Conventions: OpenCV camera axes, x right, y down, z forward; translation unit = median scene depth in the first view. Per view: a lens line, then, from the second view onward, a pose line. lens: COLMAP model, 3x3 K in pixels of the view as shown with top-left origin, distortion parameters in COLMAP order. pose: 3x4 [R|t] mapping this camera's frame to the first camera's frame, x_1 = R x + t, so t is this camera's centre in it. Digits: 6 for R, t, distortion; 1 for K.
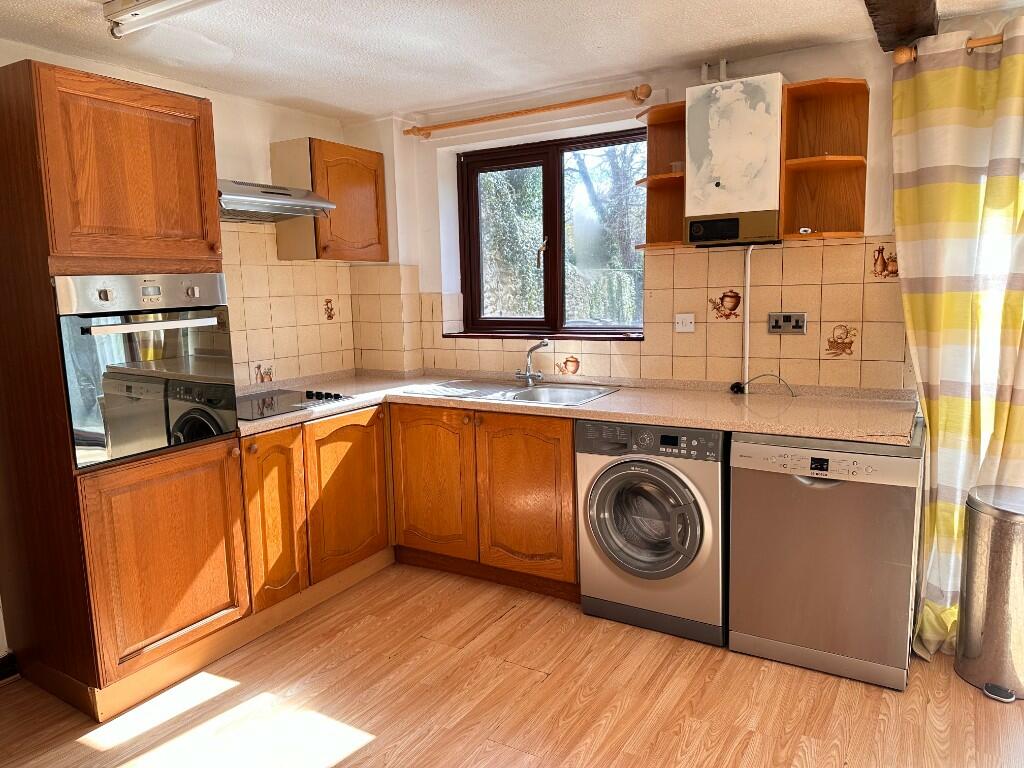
lens RADIAL K [[726.4, 0, 514.7], [0, 726.4, 375.3], [0, 0, 1]] dist [0.048512, -0.042775]
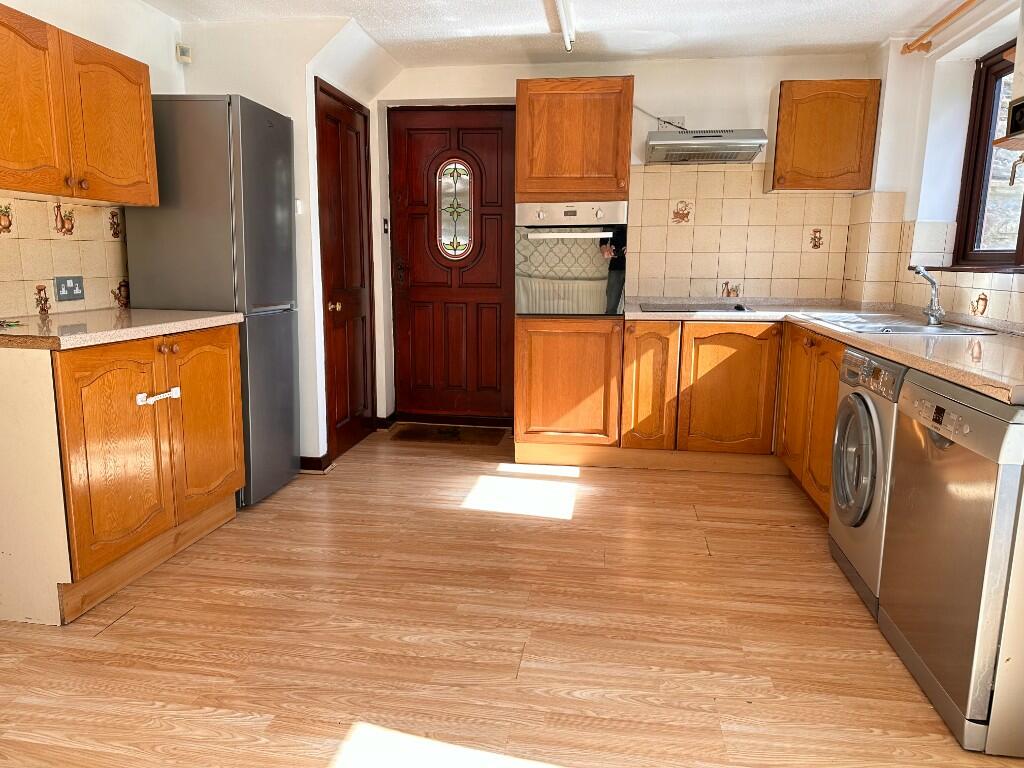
lens RADIAL K [[726.4, 0, 517.6], [0, 726.4, 394.0], [0, 0, 1]] dist [0.048512, -0.042775]
pose [[0.375912, 0.195301, -0.905841, 0.812814], [-0.133330, 0.978766, 0.155693, 0.032104], [0.917013, 0.062249, 0.393969, 0.253783]]
